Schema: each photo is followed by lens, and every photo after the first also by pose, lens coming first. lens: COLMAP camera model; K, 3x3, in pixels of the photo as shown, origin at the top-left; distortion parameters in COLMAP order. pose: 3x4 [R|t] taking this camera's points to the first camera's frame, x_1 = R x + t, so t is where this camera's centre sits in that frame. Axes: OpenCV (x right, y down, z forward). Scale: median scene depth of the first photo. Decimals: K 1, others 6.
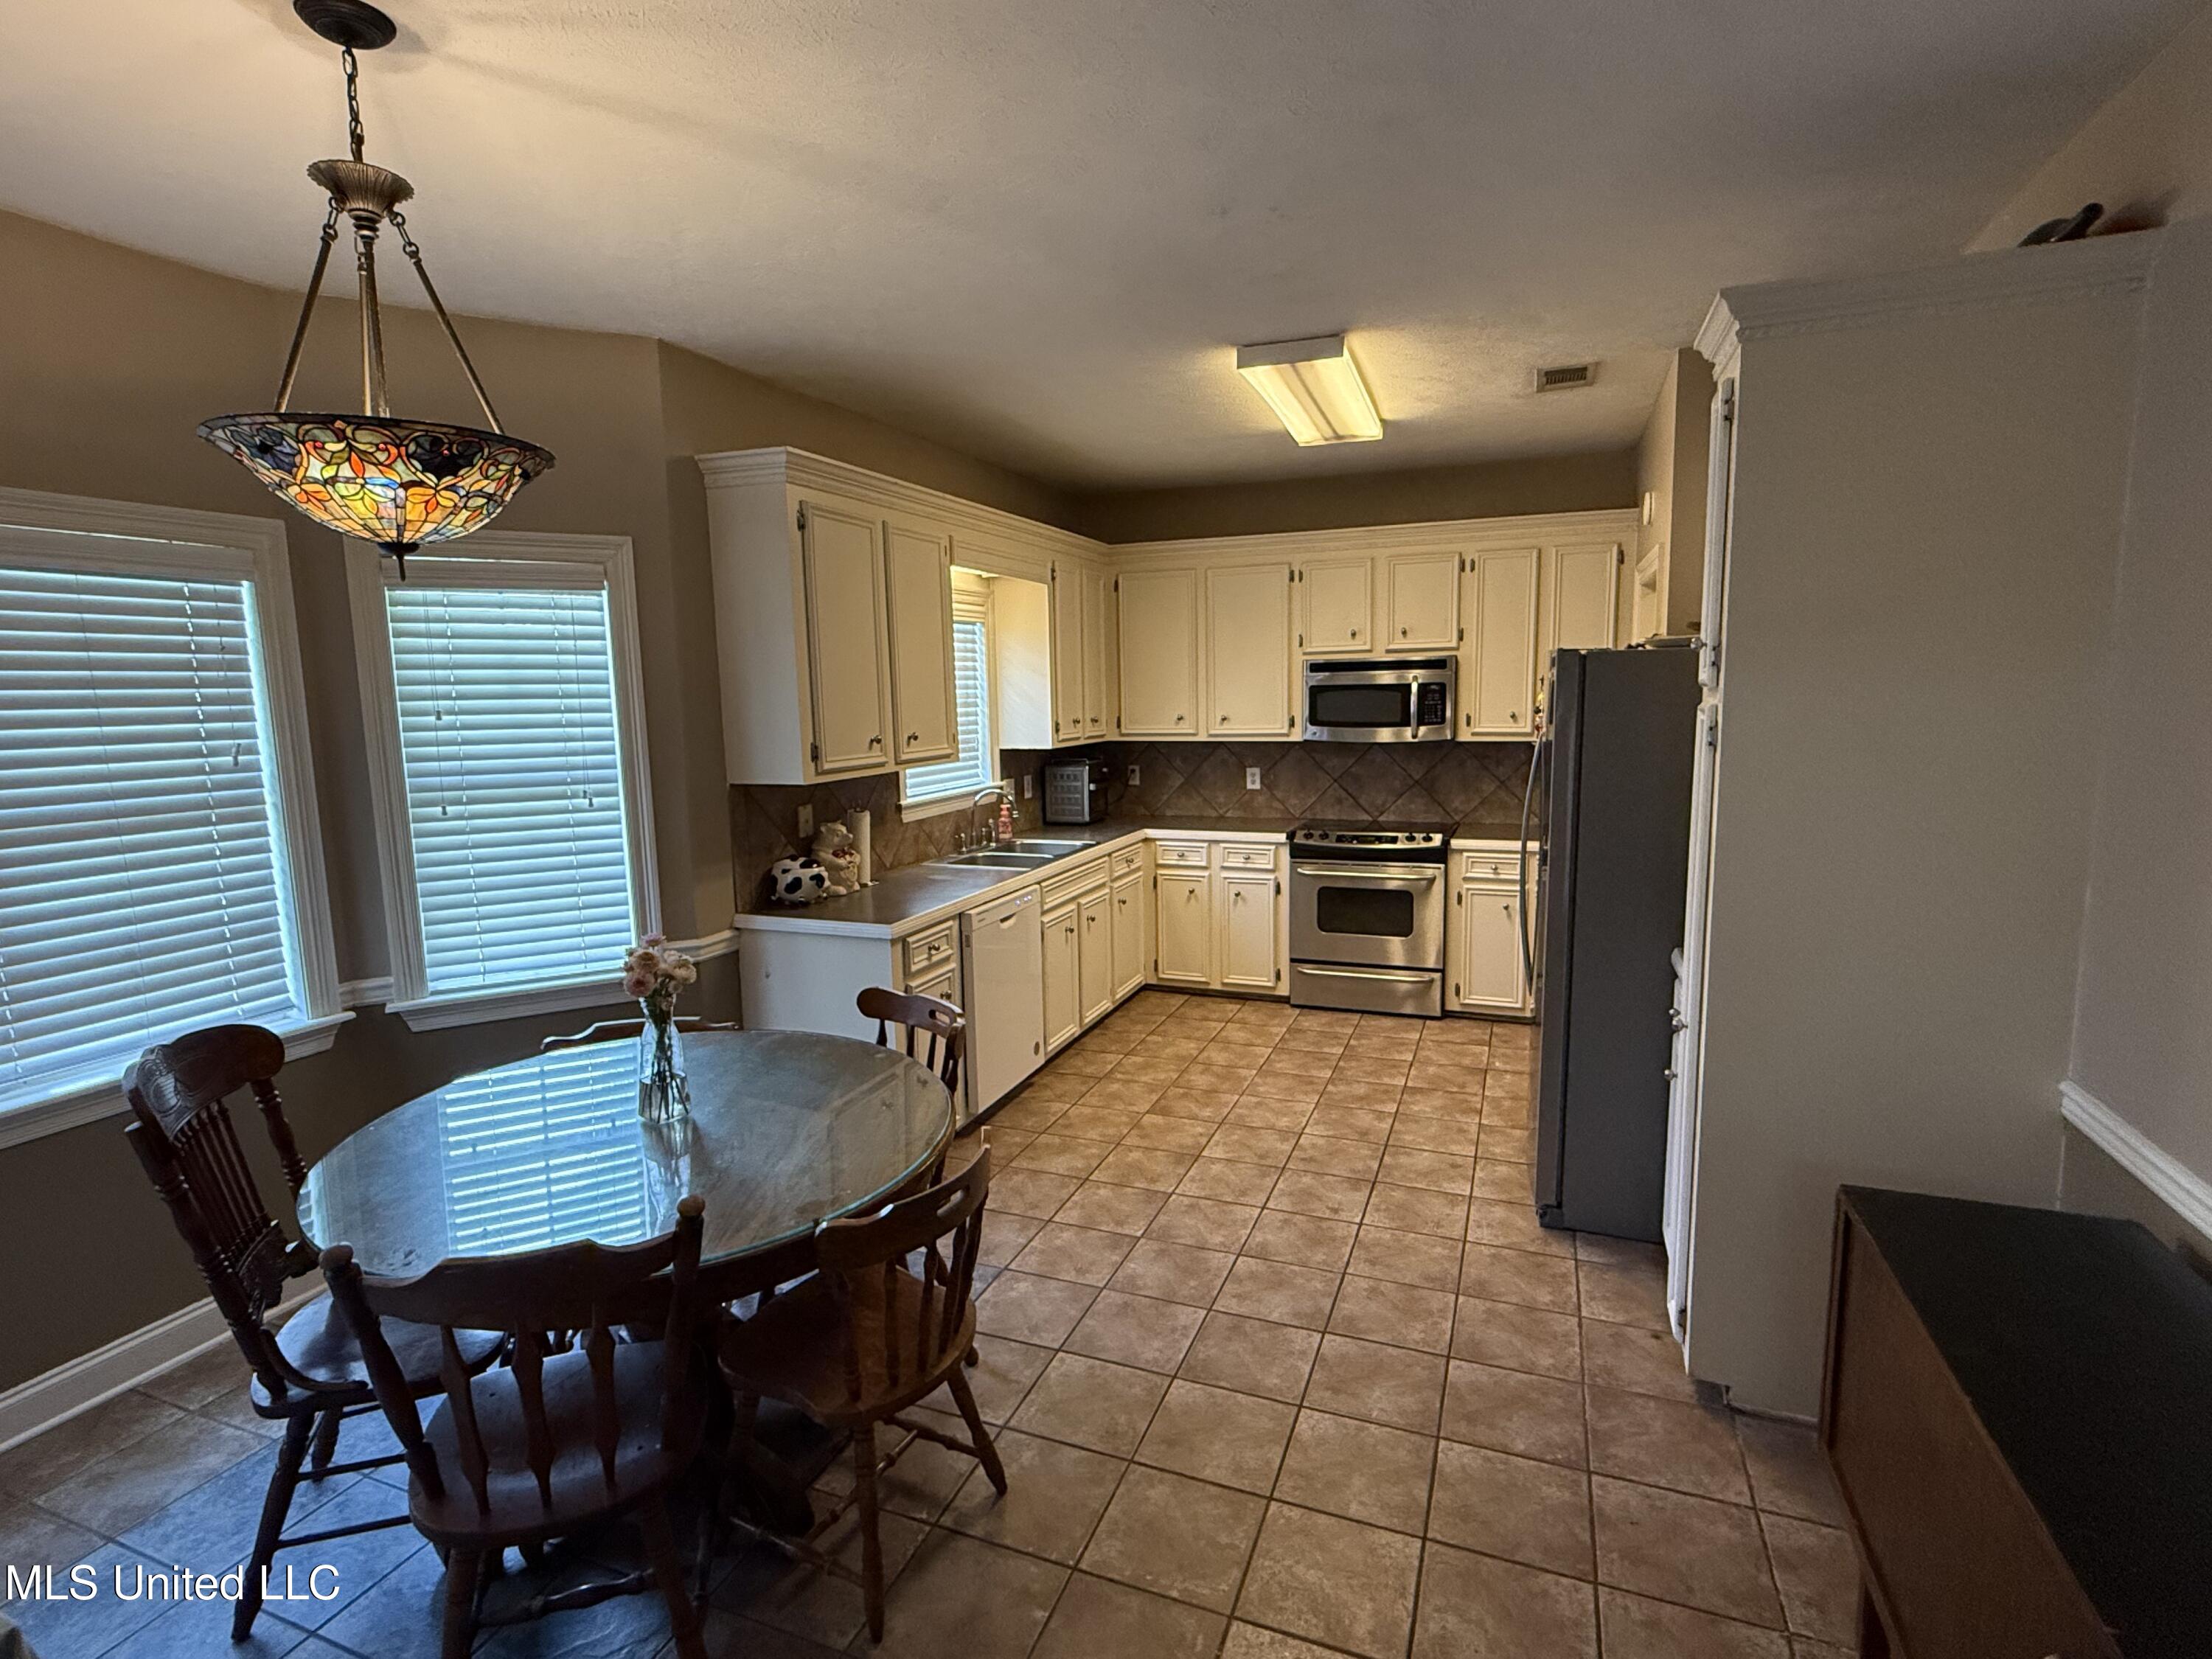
lens RADIAL K [[1080.8, 0, 1098.7], [0, 1080.8, 834.0], [0, 0, 1]] dist [-0.000012, -0.000169]
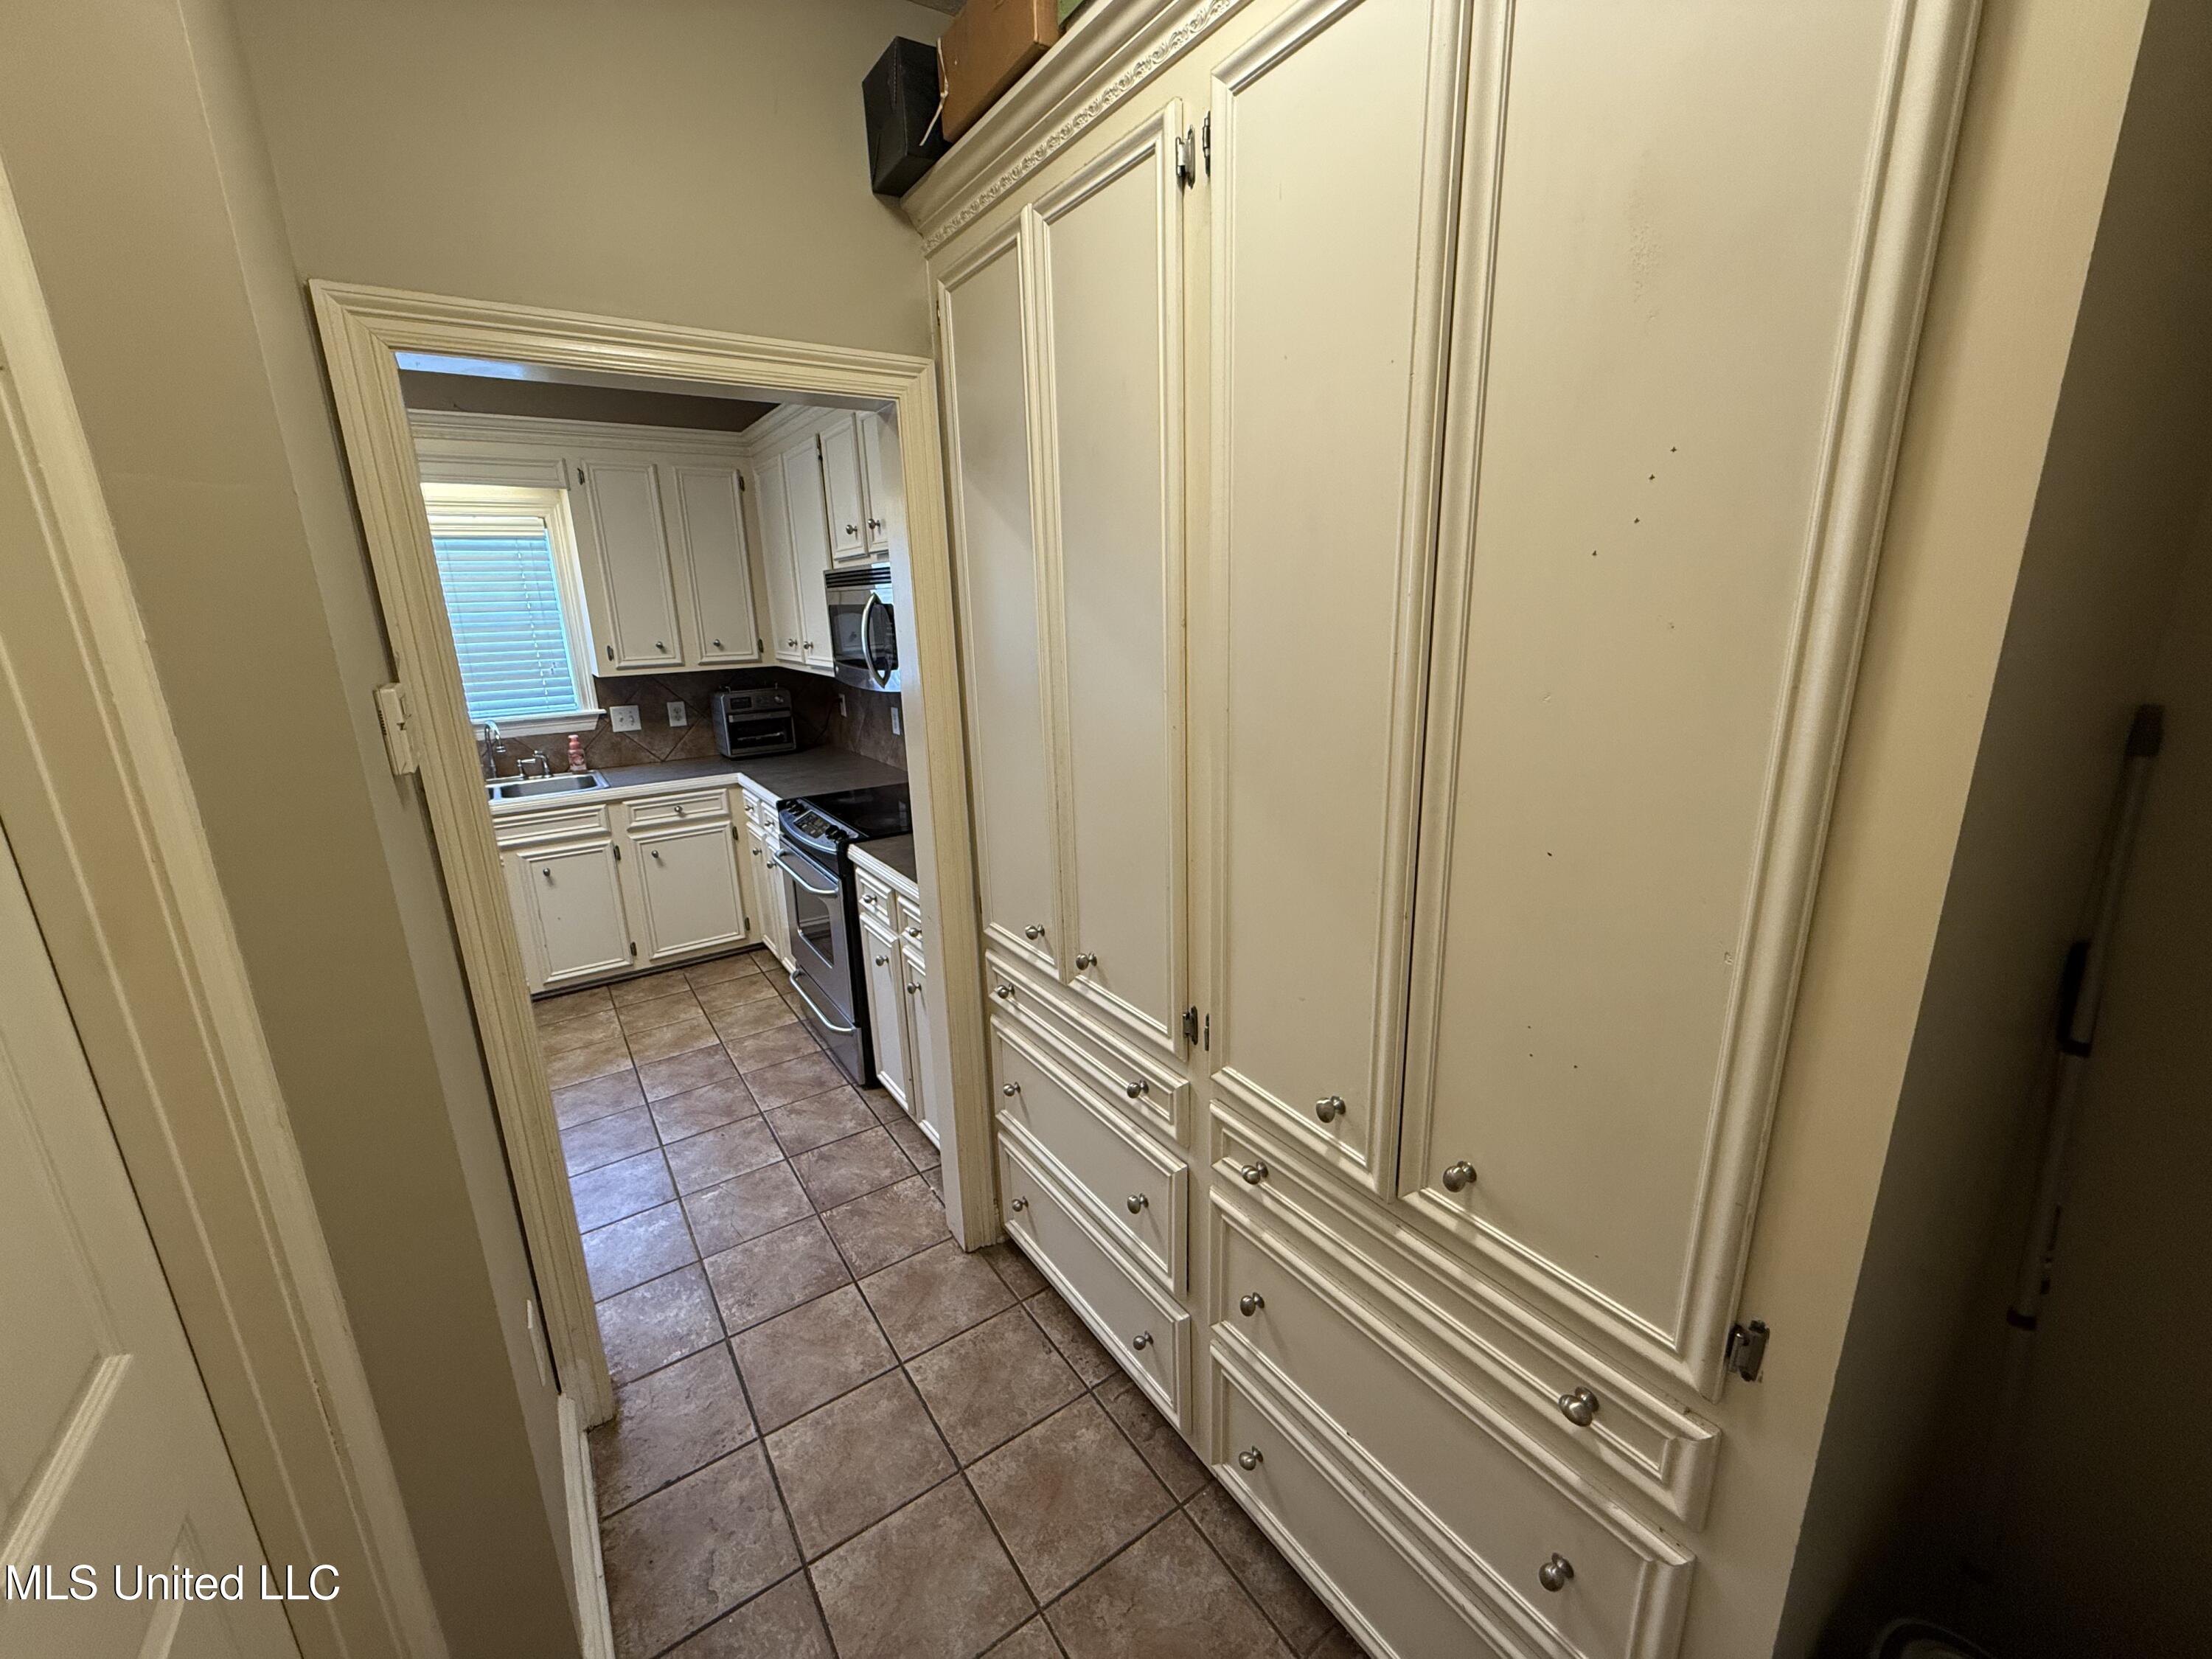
lens RADIAL K [[880.8, 0, 1097.9], [0, 880.8, 832.3], [0, 0, 1]] dist [-0.000915, -0.000005]
pose [[0.828644, 0.140200, -0.541935, 0.716939], [-0.063347, 0.985395, 0.158065, -0.093900], [0.556180, -0.096649, 0.825423, 0.609530]]
